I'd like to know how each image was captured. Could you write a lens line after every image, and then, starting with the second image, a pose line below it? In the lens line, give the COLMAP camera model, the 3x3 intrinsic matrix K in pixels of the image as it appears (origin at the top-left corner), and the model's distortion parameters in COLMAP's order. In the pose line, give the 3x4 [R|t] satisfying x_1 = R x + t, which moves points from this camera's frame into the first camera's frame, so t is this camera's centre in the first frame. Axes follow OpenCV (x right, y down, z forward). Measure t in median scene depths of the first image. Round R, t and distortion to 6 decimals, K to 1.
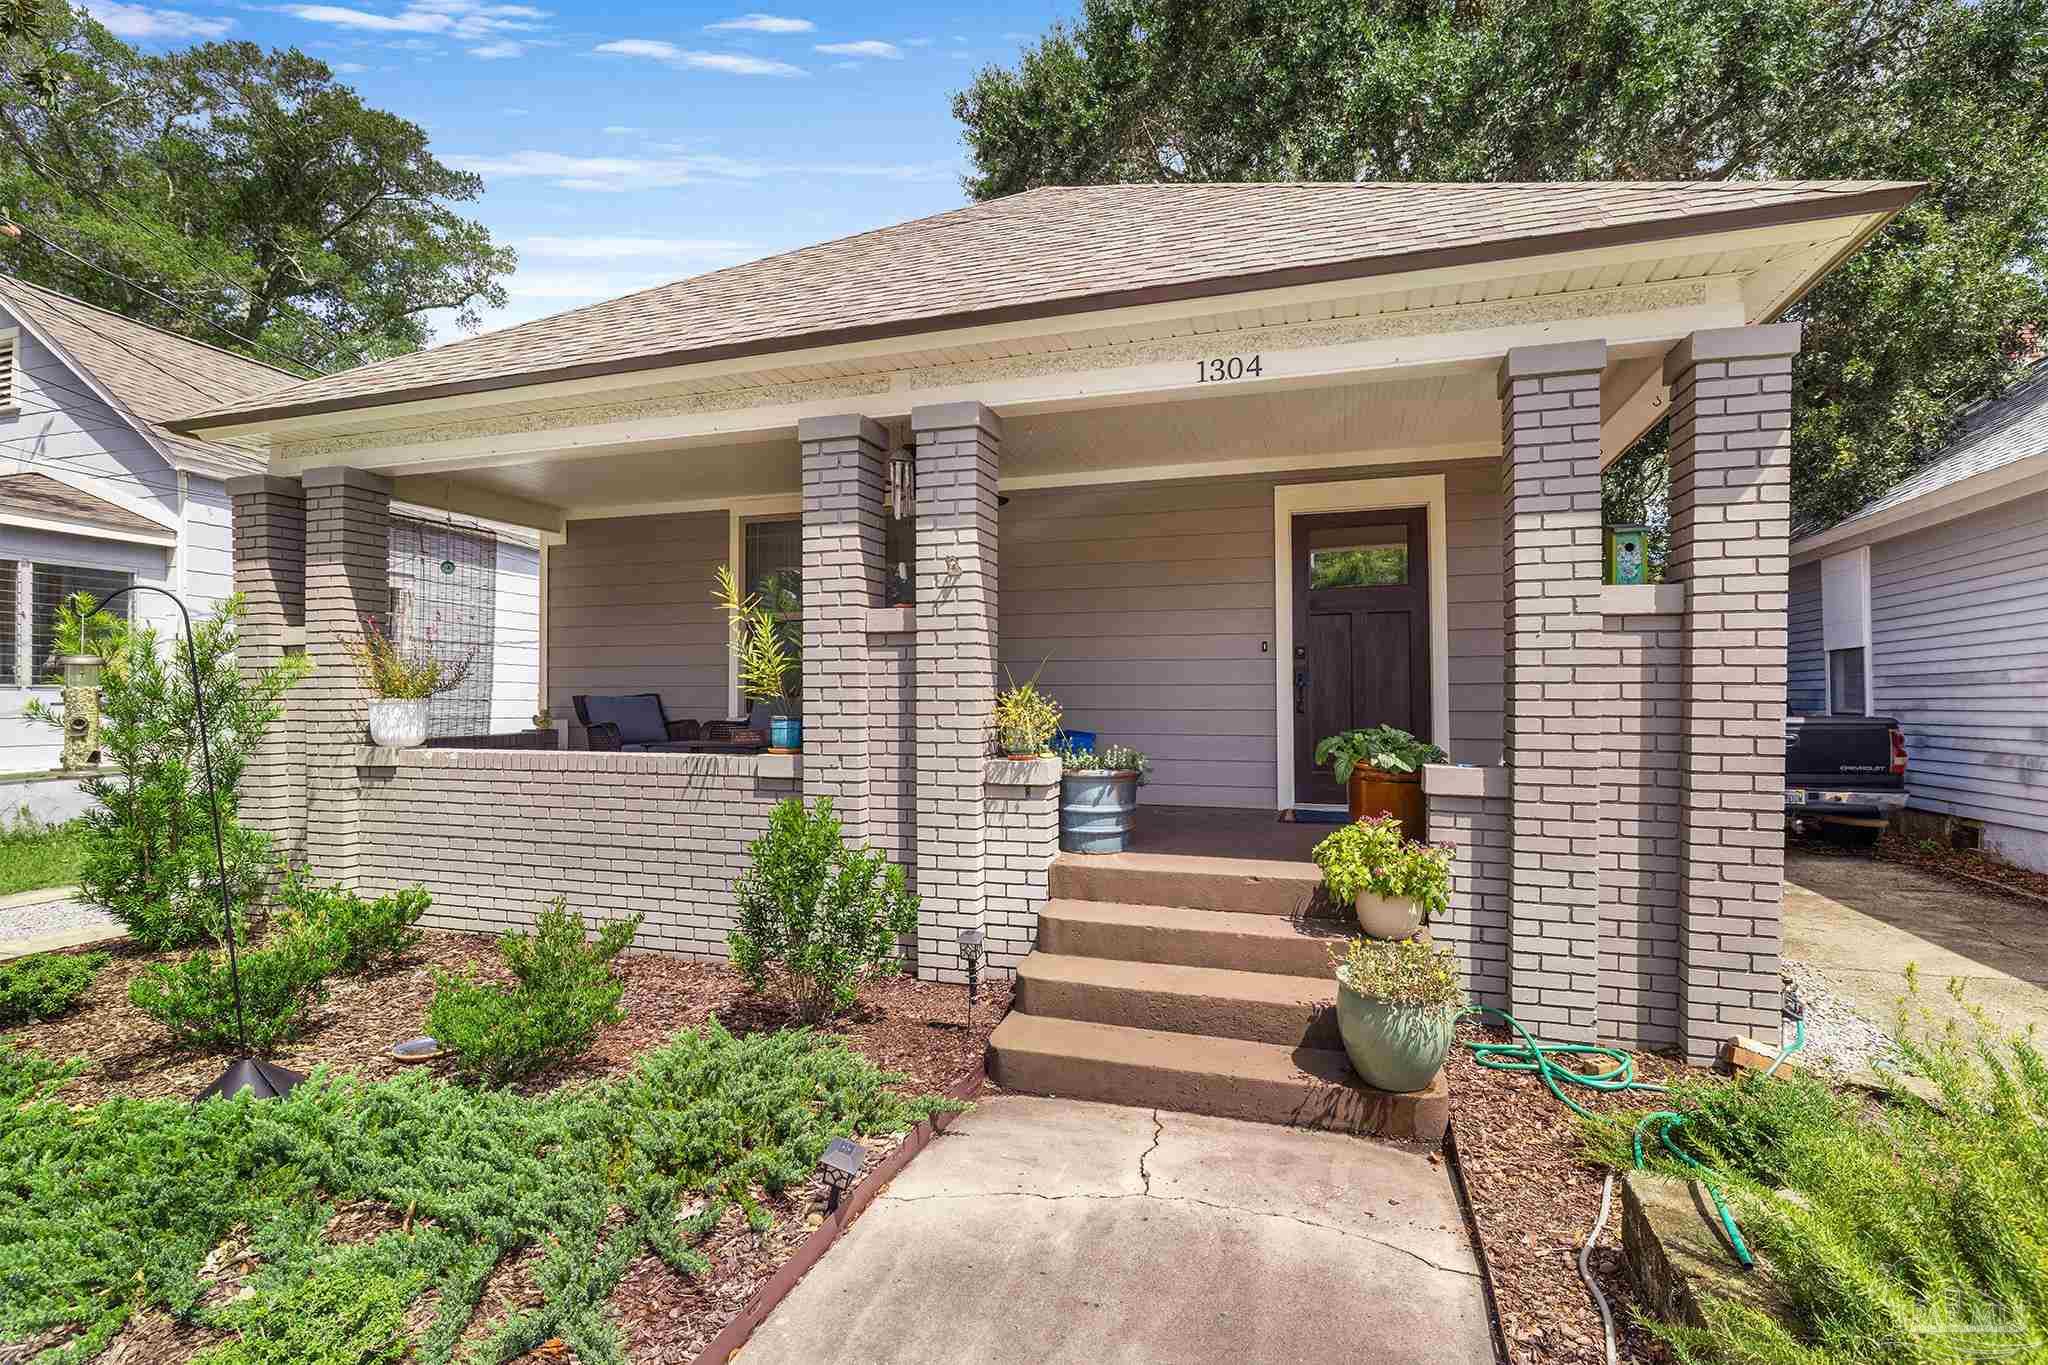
lens RADIAL K [[960.9, 0, 1016.0], [0, 960.9, 702.3], [0, 0, 1]] dist [0.000549, -0.000156]
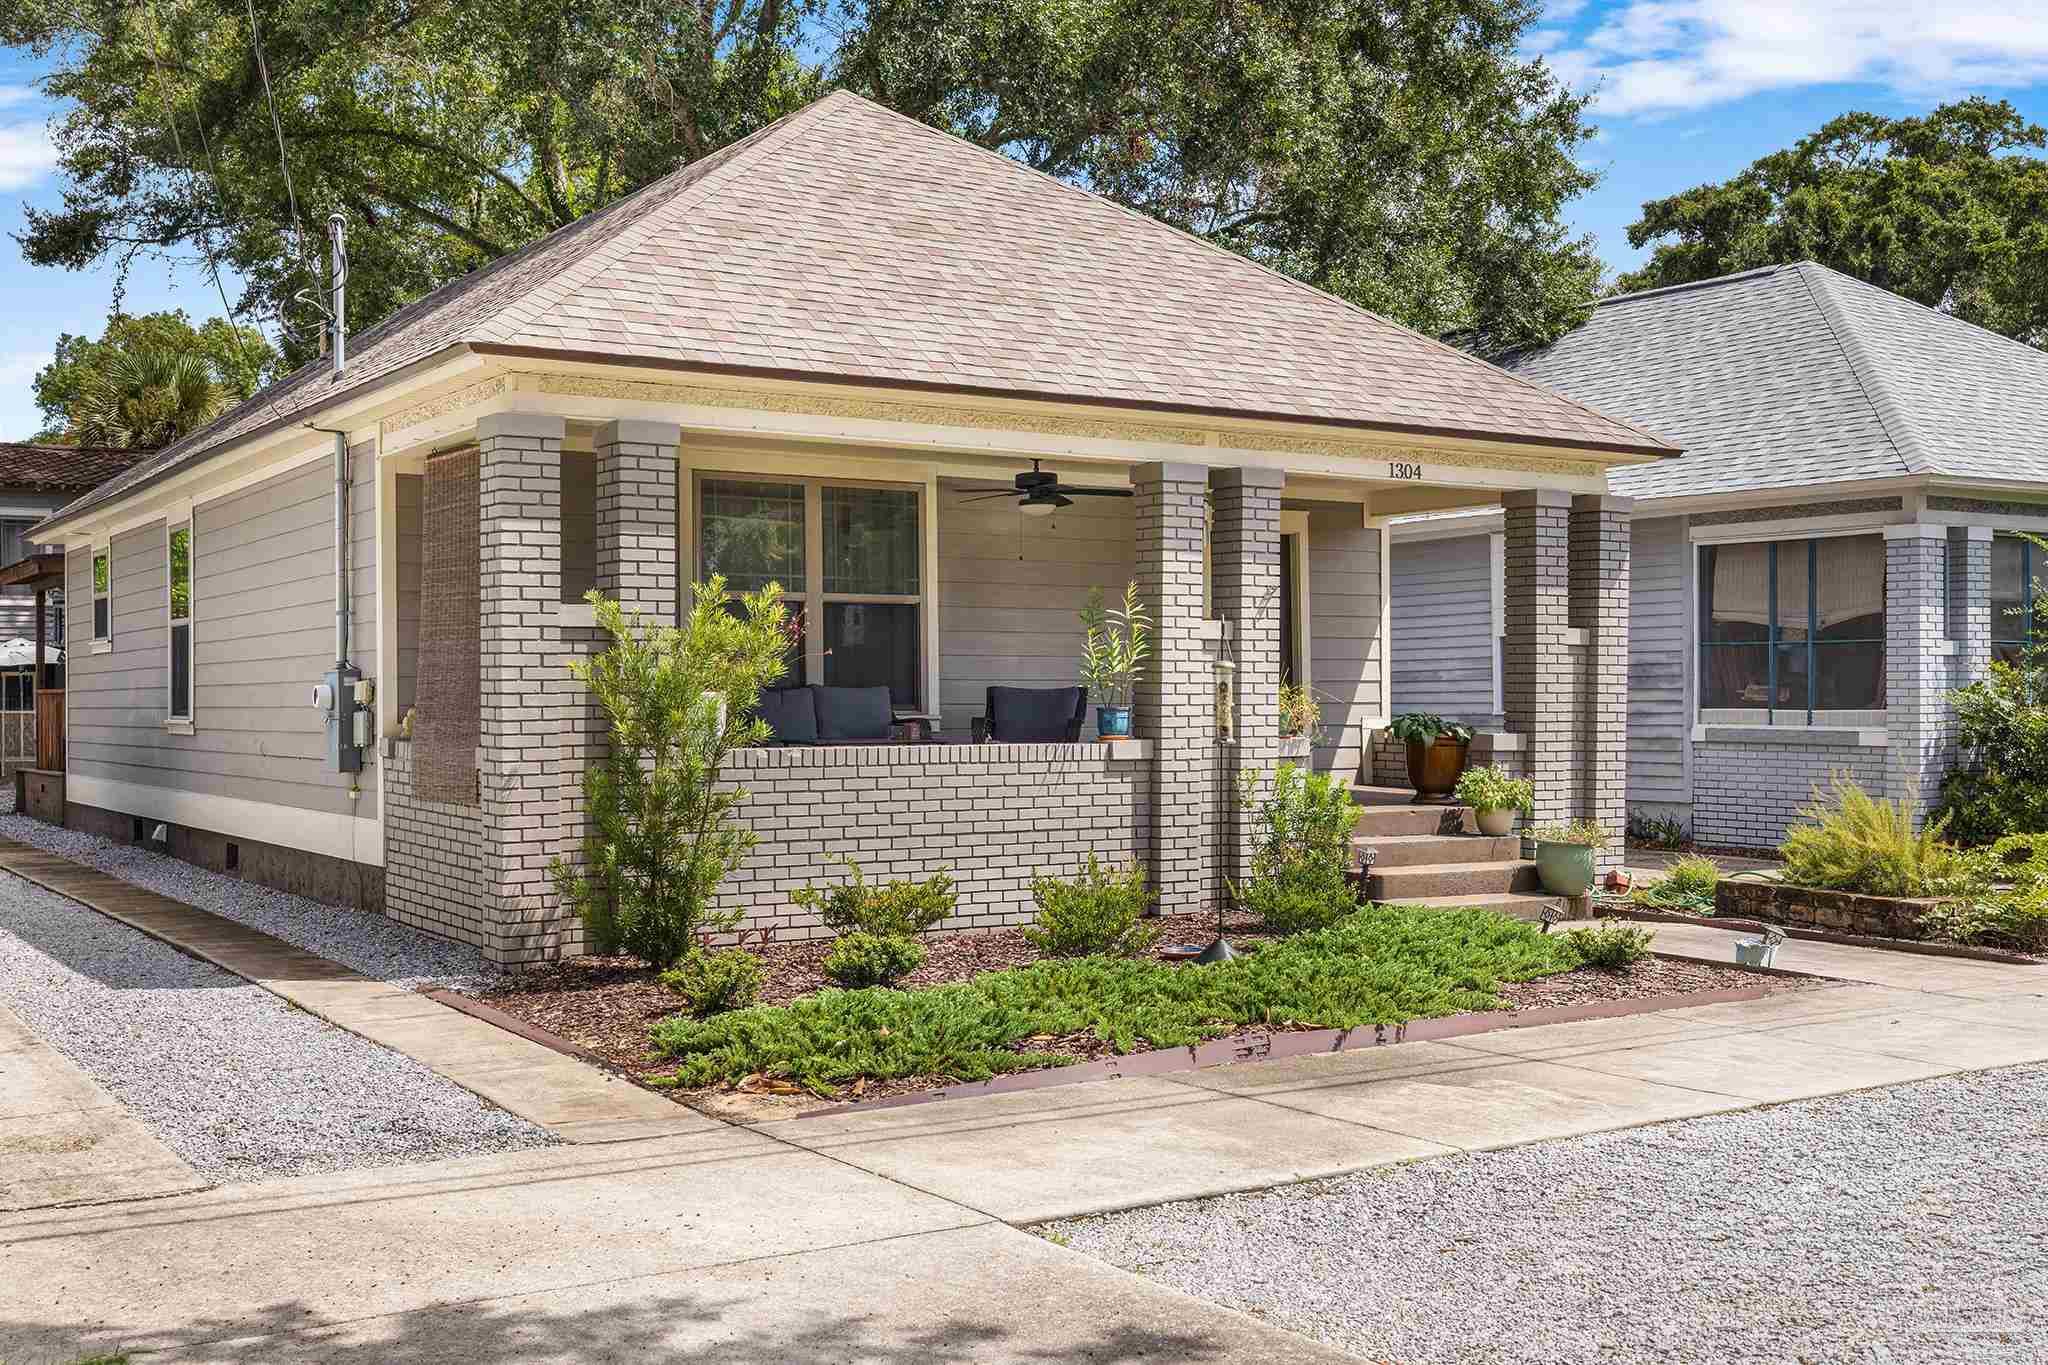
lens RADIAL K [[2173.1, 0, 1024.0], [0, 2173.1, 682.5], [0, 0, 1]] dist [0.006585, 0.003545]
pose [[0.632862, 0.004196, 0.774254, -2.470297], [0.004303, 0.999951, -0.008937, 0.007703], [-0.774253, 0.008988, 0.632812, -0.602347]]
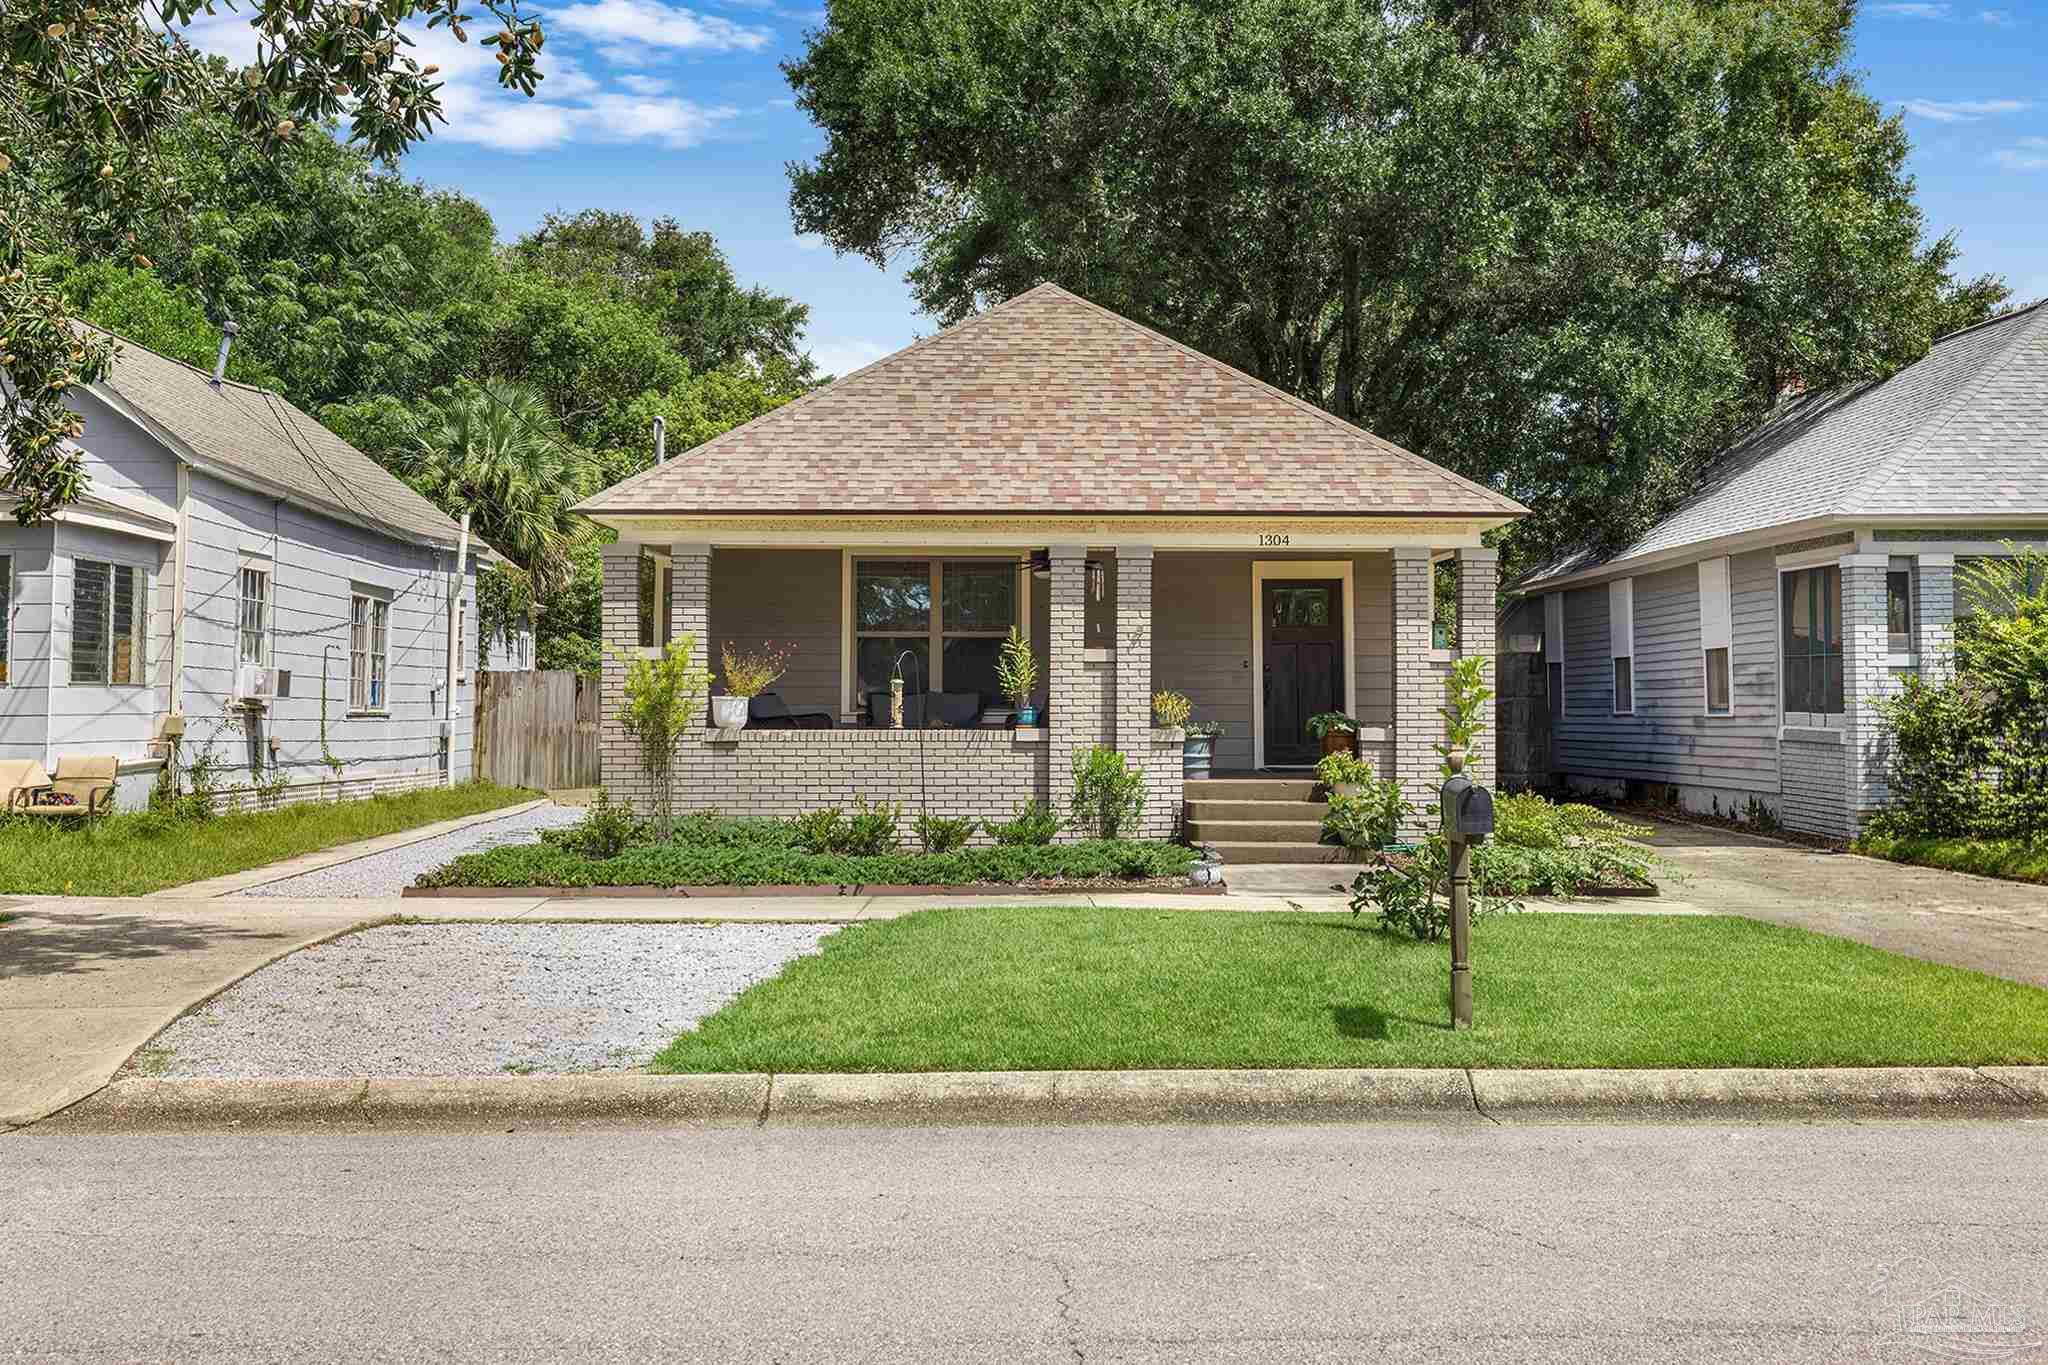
lens RADIAL K [[2173.1, 0, 1024.0], [0, 2173.1, 682.5], [0, 0, 1]] dist [0.006585, 0.003545]
pose [[0.945077, 0.003587, 0.326828, -1.642382], [-0.000460, 0.999953, -0.009645, 0.007946], [-0.326847, 0.008965, 0.945035, -2.941039]]
